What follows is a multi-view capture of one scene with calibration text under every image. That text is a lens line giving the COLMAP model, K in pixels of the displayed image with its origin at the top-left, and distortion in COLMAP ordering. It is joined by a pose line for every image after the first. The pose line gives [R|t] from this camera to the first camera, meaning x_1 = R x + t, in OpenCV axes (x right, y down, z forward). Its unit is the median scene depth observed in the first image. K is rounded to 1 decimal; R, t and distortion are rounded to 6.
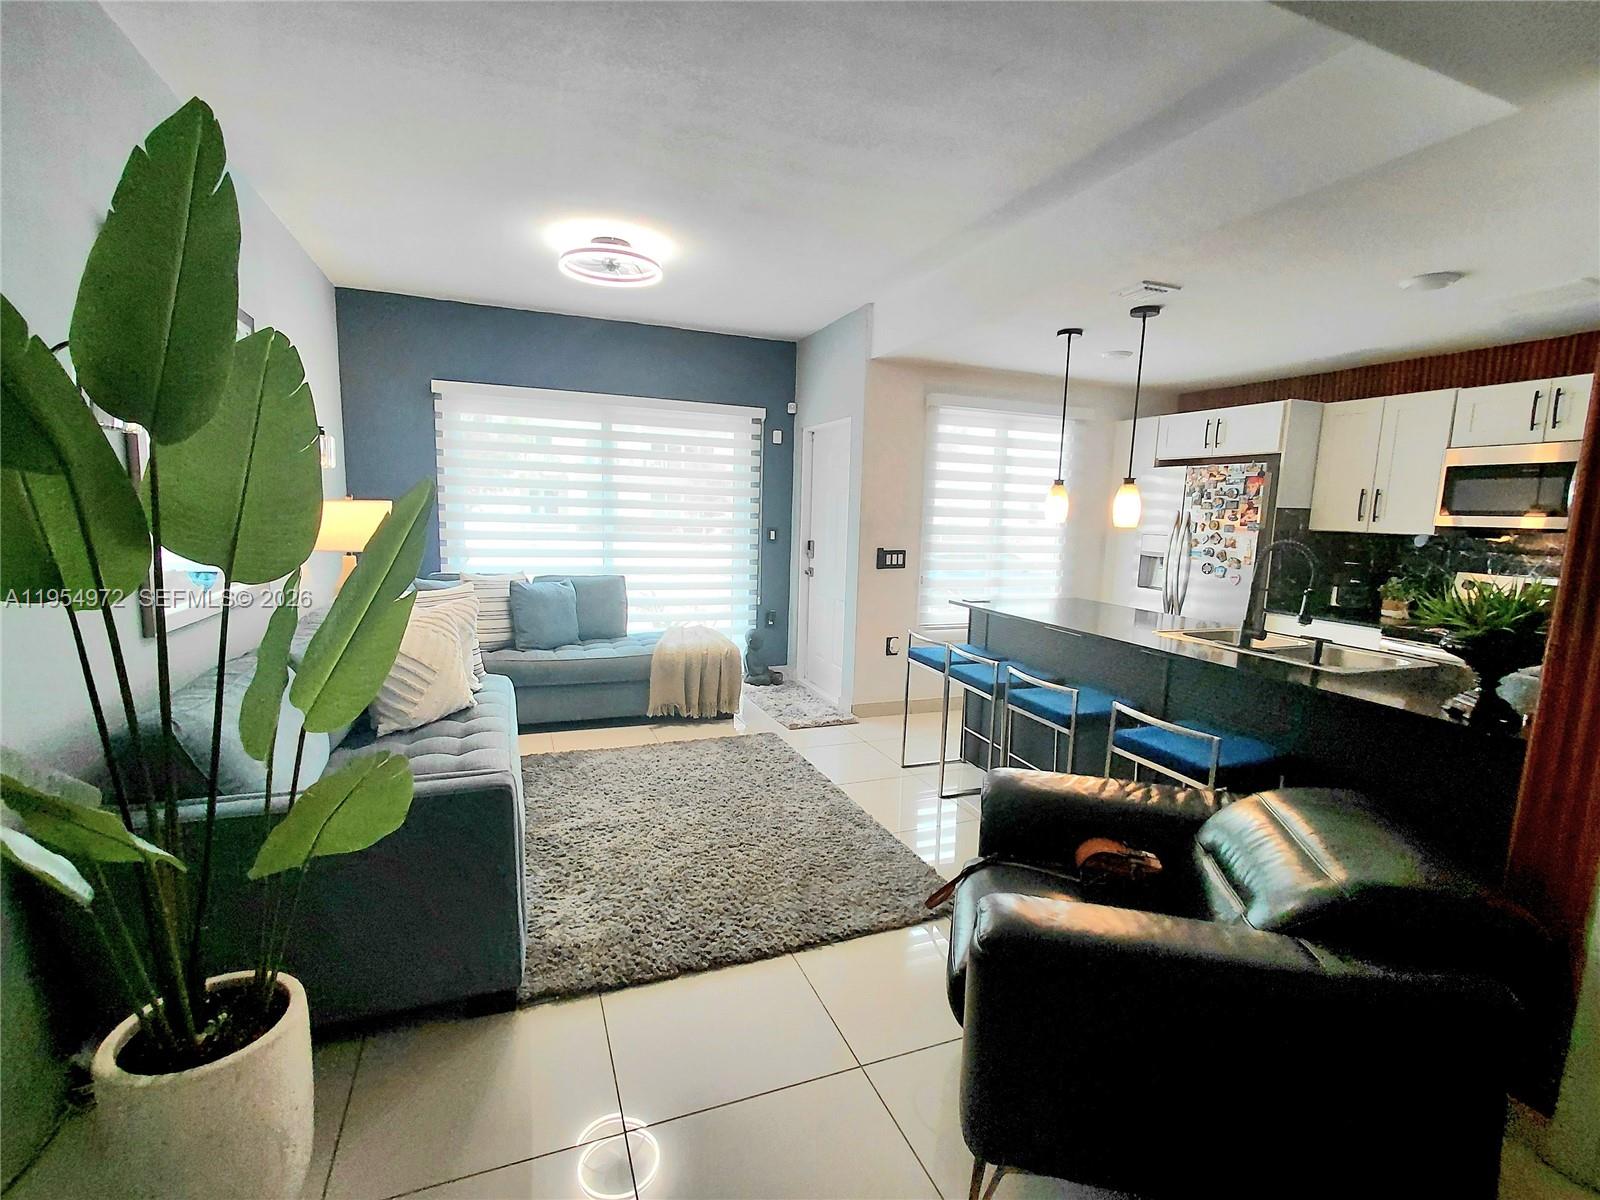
lens RADIAL K [[747.4, 0, 818.9], [0, 747.4, 622.8], [0, 0, 1]] dist [-0.017012, 0.007152]
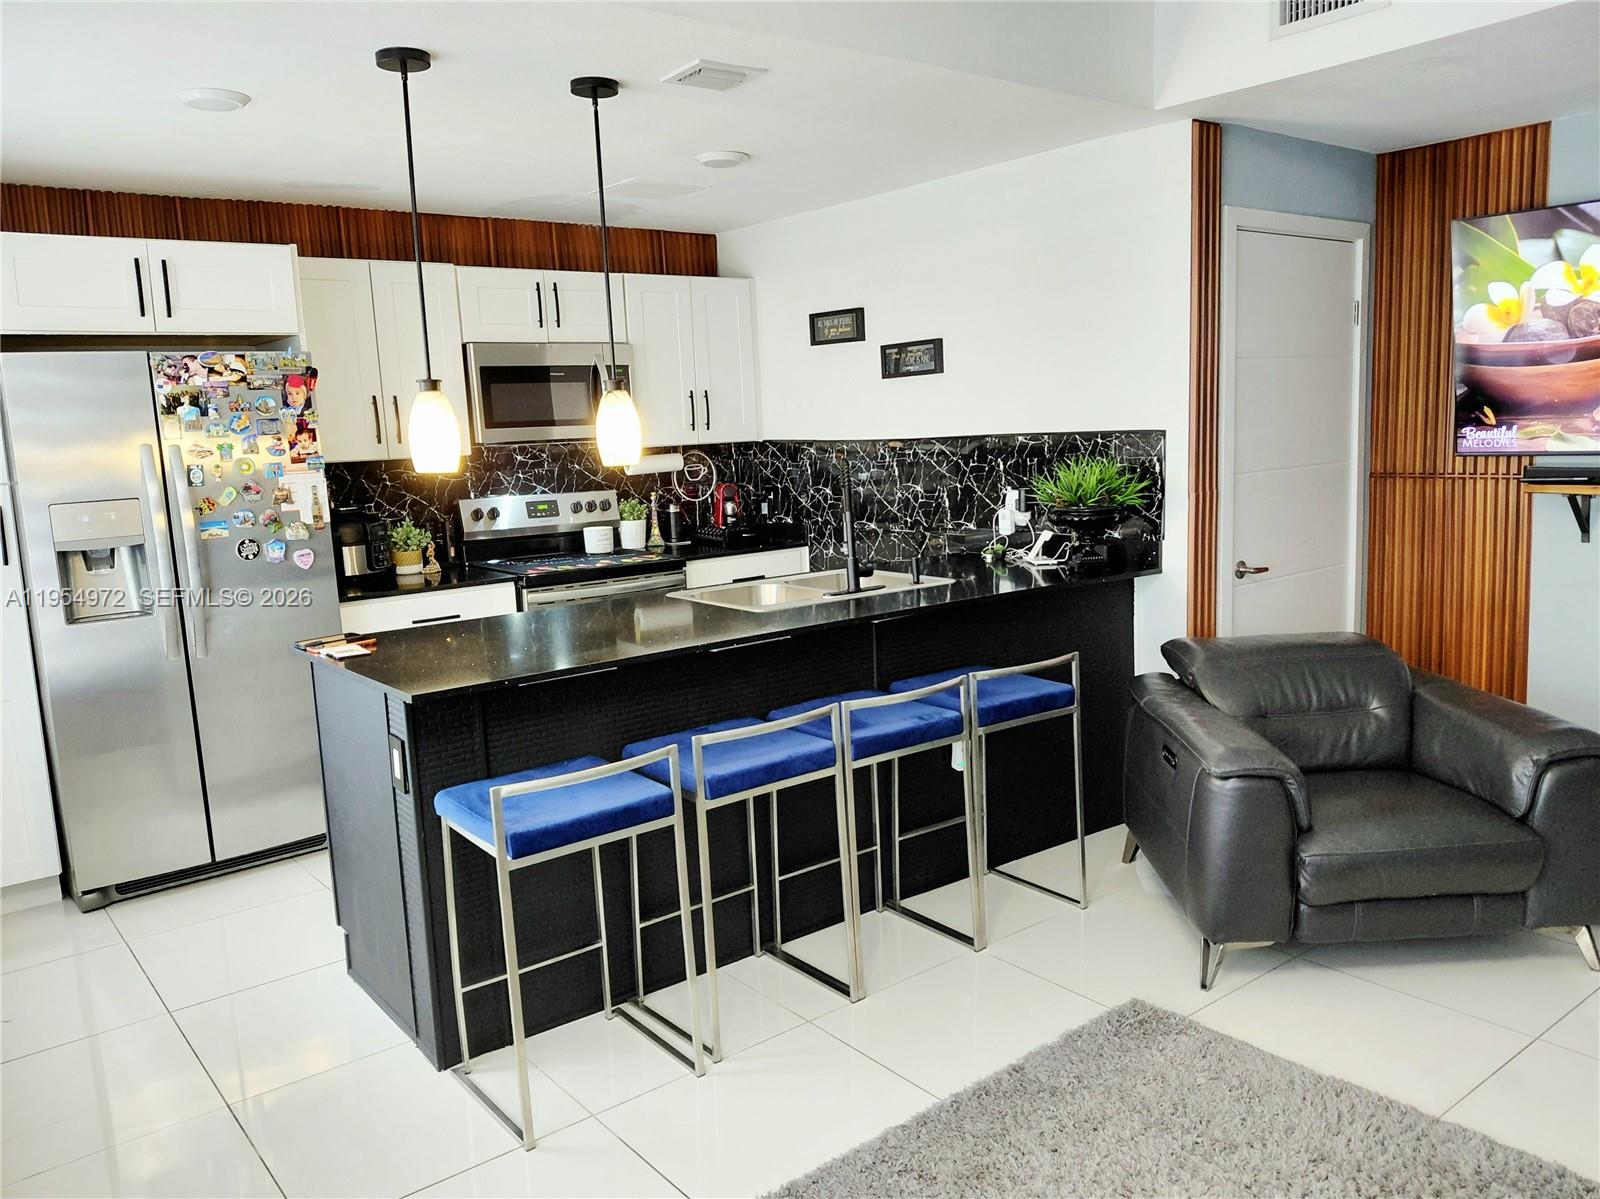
lens RADIAL K [[1182.7, 0, 800.5], [0, 1182.7, 609.5], [0, 0, 1]] dist [0.048982, -0.080416]
pose [[-0.256864, -0.173886, 0.950676, -0.391095], [0.176745, 0.958639, 0.223097, -0.153006], [-0.950148, 0.225332, -0.215507, 0.831041]]
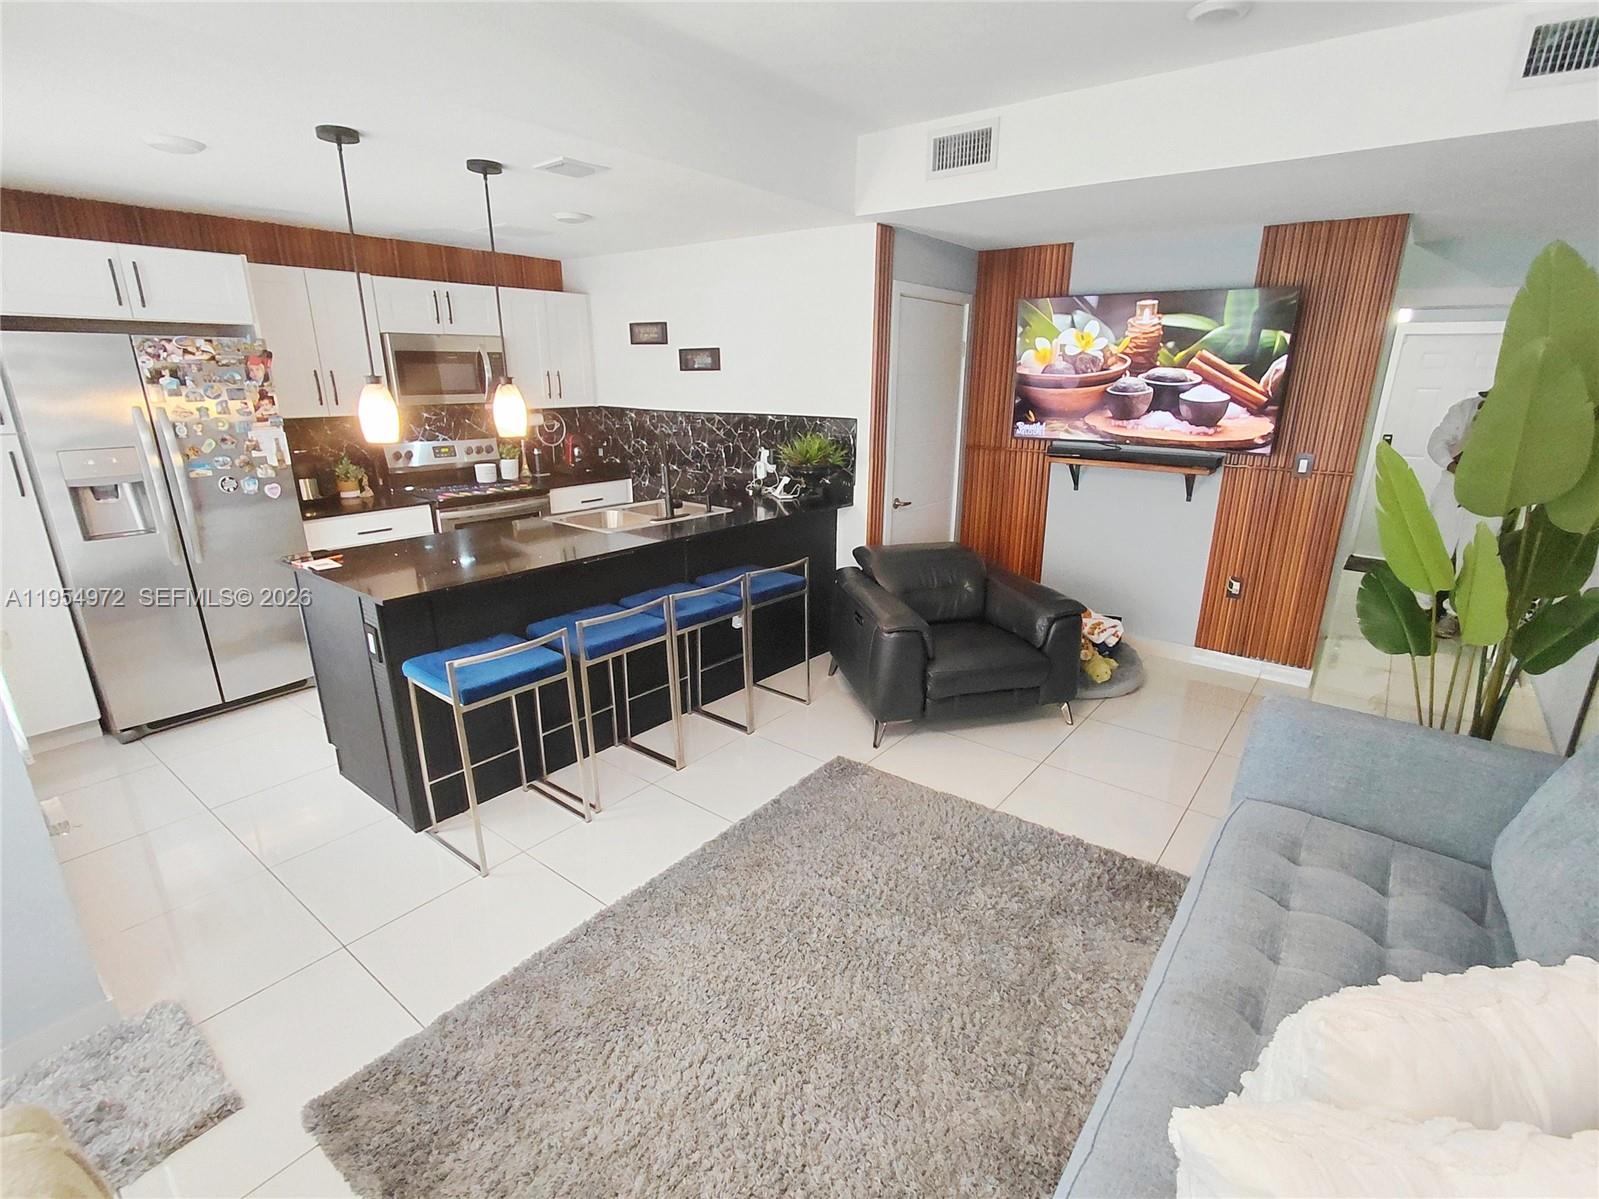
lens RADIAL K [[746.9, 0, 797.9], [0, 746.9, 616.0], [0, 0, 1]] dist [-0.017012, 0.007152]
pose [[-0.476701, -0.304794, 0.824534, -0.392480], [0.109658, 0.910022, 0.399793, -0.188211], [-0.872199, 0.280998, -0.400385, 0.850785]]
